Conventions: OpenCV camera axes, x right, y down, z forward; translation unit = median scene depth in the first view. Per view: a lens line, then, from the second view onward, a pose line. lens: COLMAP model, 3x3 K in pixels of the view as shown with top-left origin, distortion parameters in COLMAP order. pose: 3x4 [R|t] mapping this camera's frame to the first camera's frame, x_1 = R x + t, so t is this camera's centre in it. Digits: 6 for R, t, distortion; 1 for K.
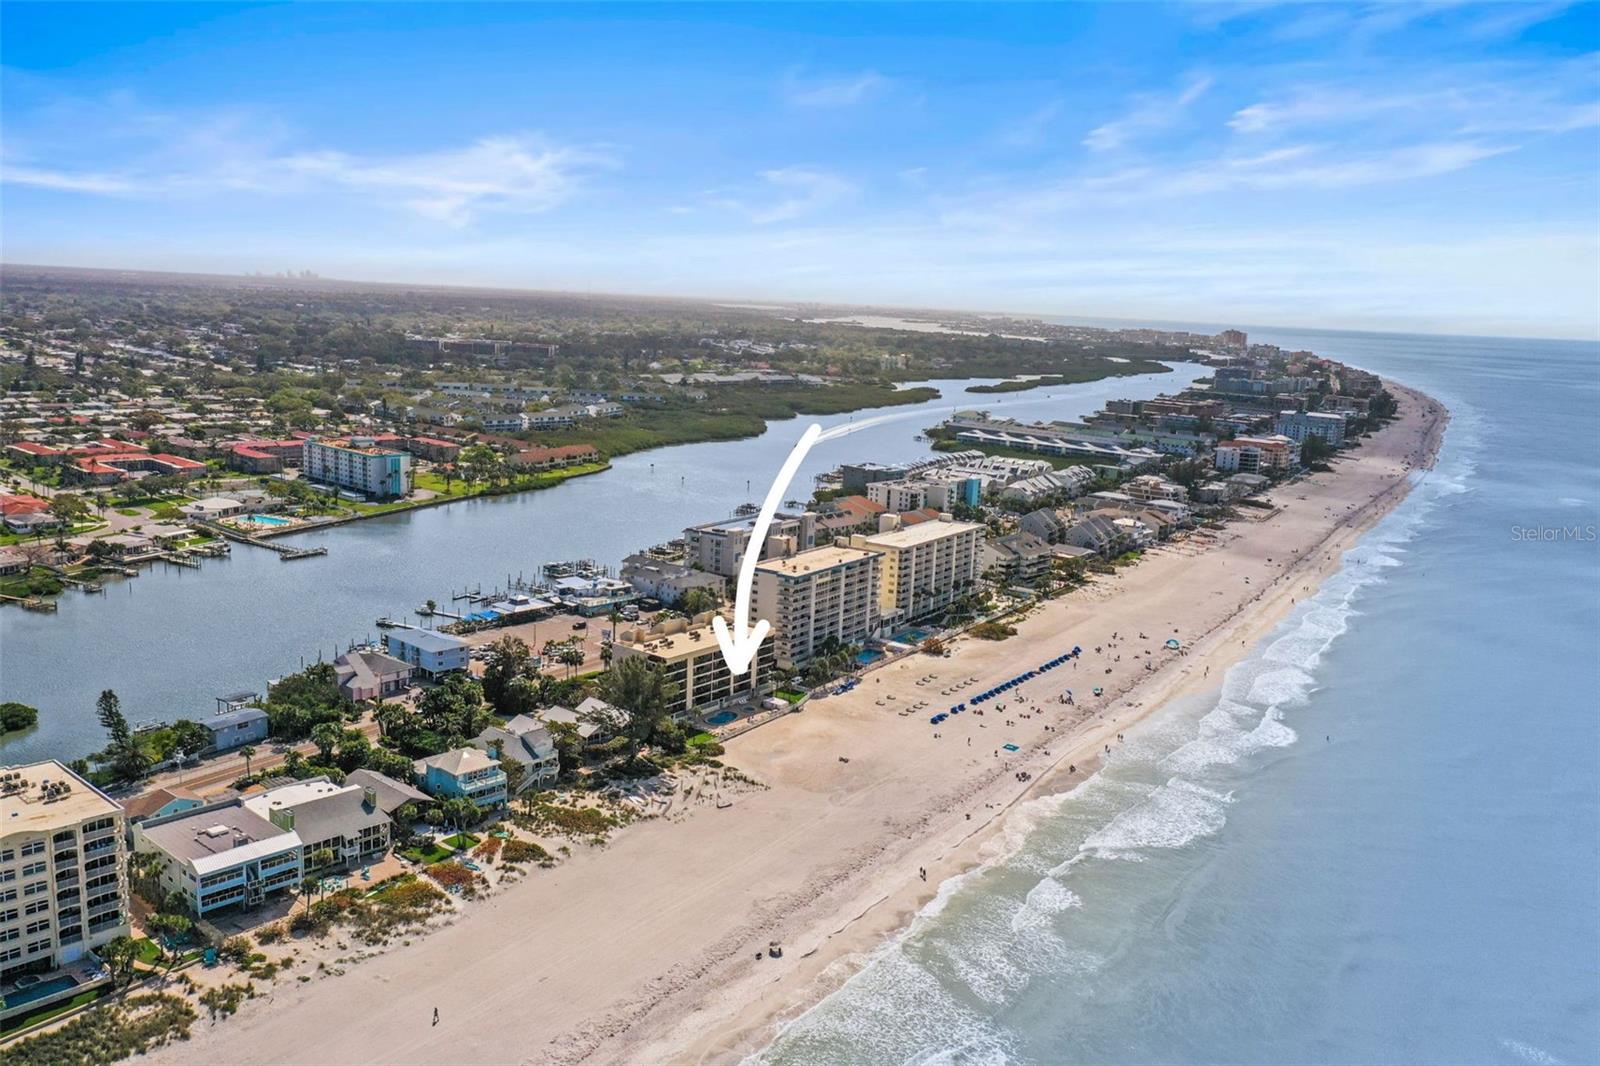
lens RADIAL K [[1303.9, 0, 800.0], [0, 1303.9, 533.0], [0, 0, 1]] dist [0.000512, 0.006578]
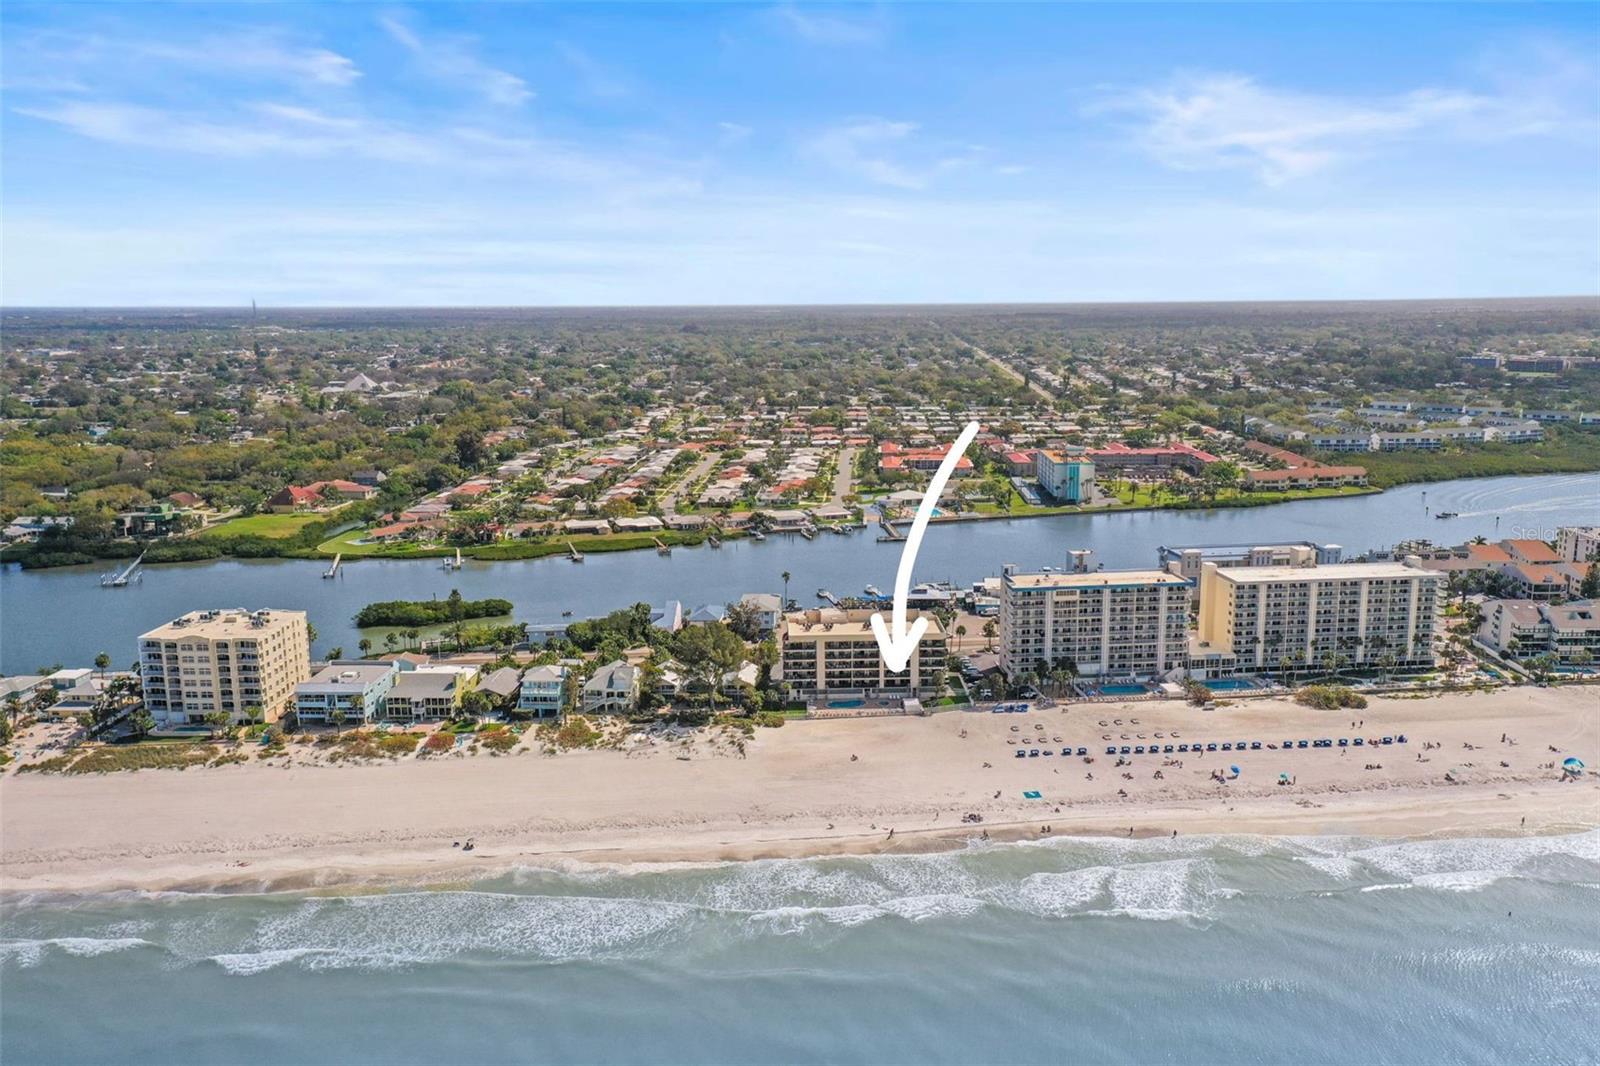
lens RADIAL K [[1303.9, 0, 800.0], [0, 1303.9, 533.0], [0, 0, 1]] dist [0.000512, 0.006578]
pose [[0.631344, 0.087843, -0.770512, 0.713621], [-0.101158, 0.994403, 0.030480, -0.022811], [0.768877, 0.058700, 0.636696, 0.298656]]
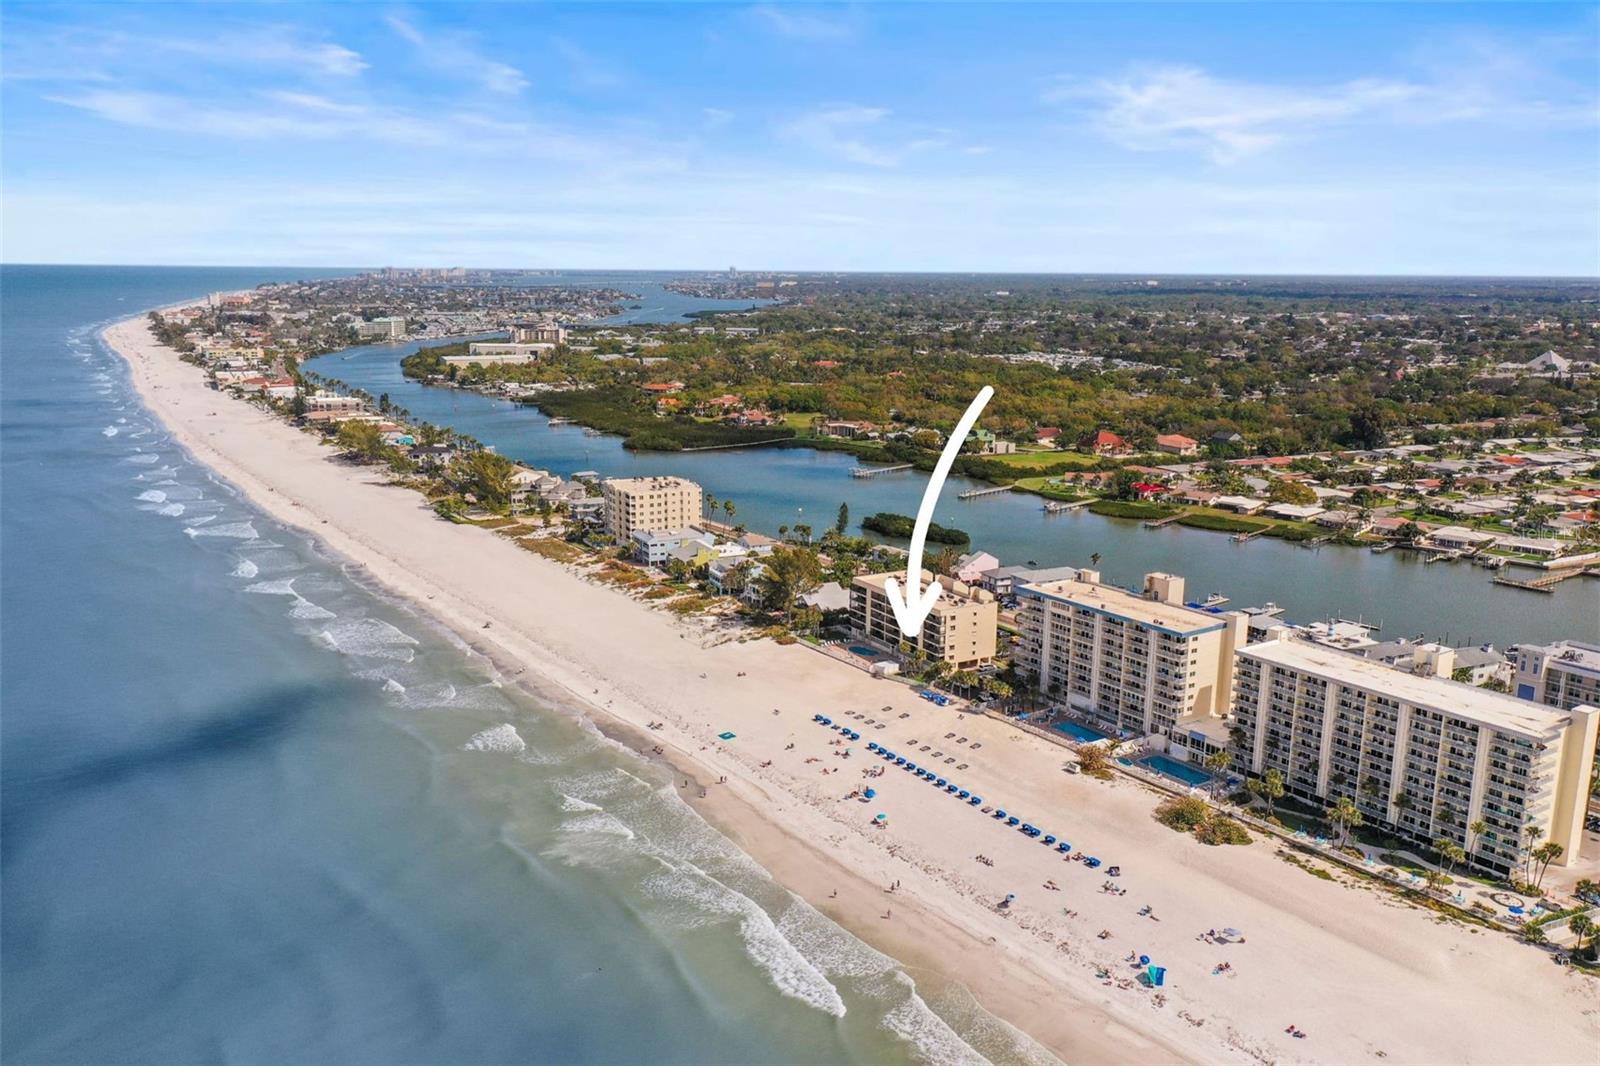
lens RADIAL K [[1276.2, 0, 800.0], [0, 1276.2, 533.0], [0, 0, 1]] dist [0.019682, 0.004438]
pose [[-0.368285, 0.139203, -0.919233, 0.944377], [-0.195020, 0.955164, 0.222778, -0.184825], [0.909029, 0.261314, -0.324625, 1.280082]]
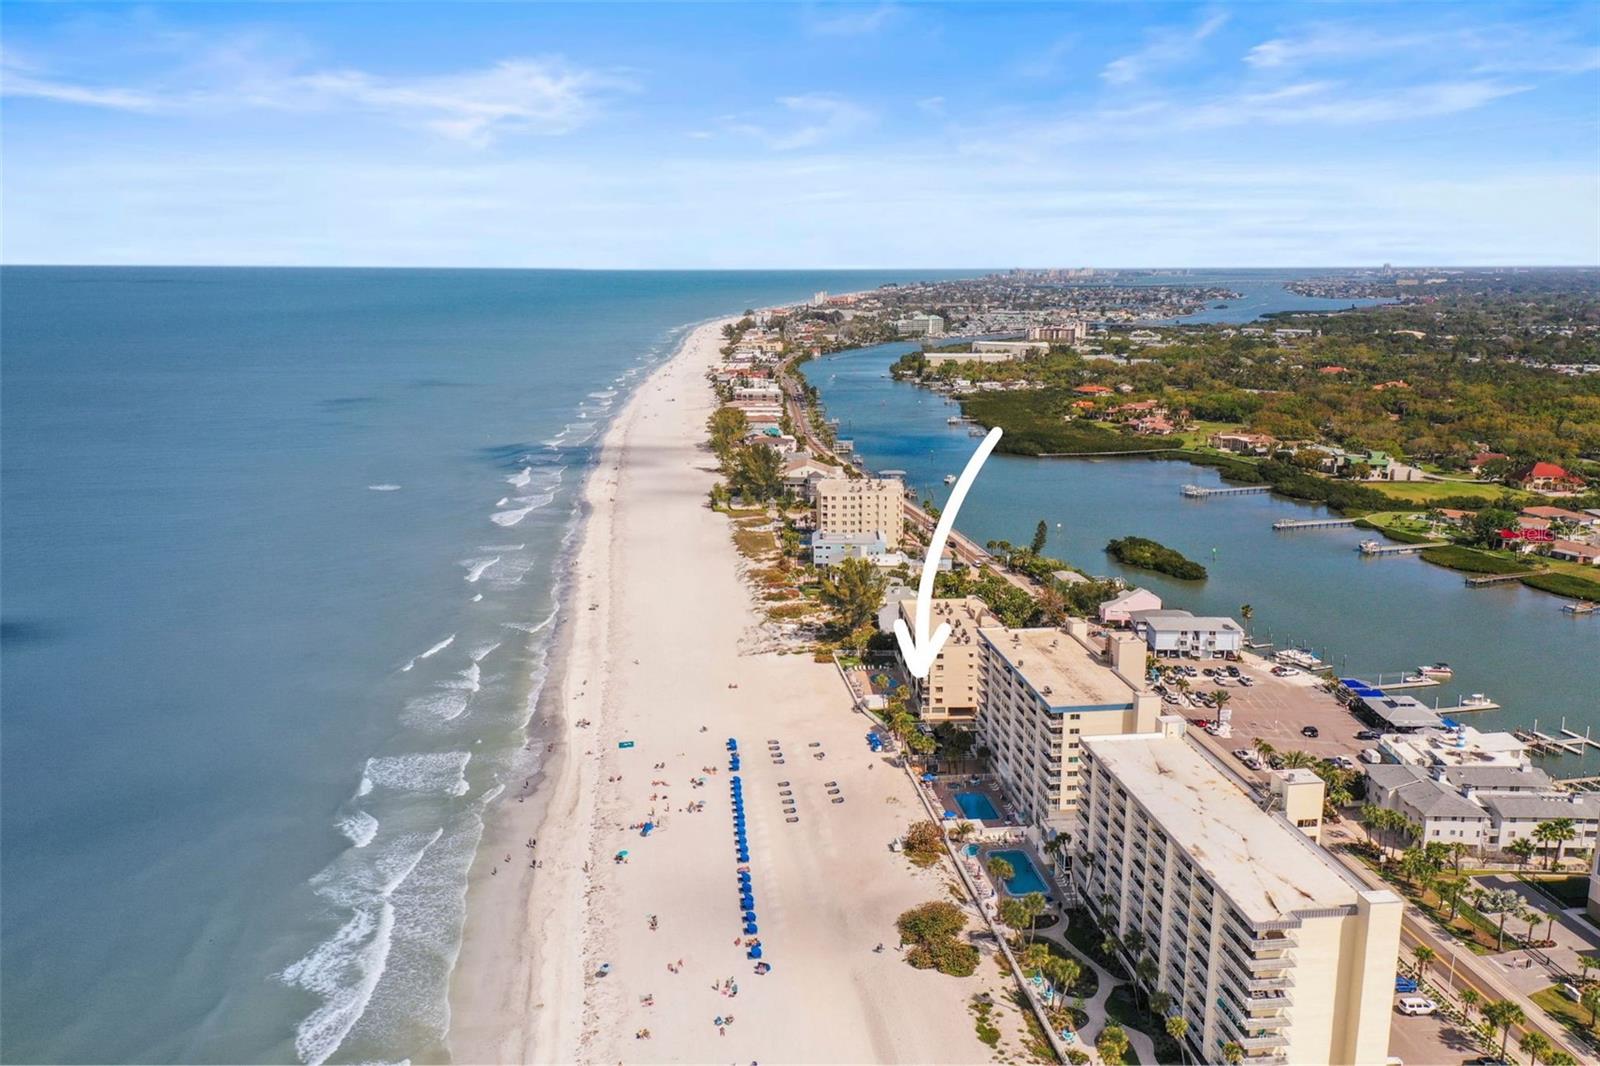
lens RADIAL K [[1269.4, 0, 800.0], [0, 1269.4, 533.0], [0, 0, 1]] dist [-0.000883, -0.002114]
pose [[-0.756786, 0.089815, -0.647462, 0.615913], [-0.152084, 0.939139, 0.308040, -0.257942], [0.635724, 0.331589, -0.697068, 1.608629]]
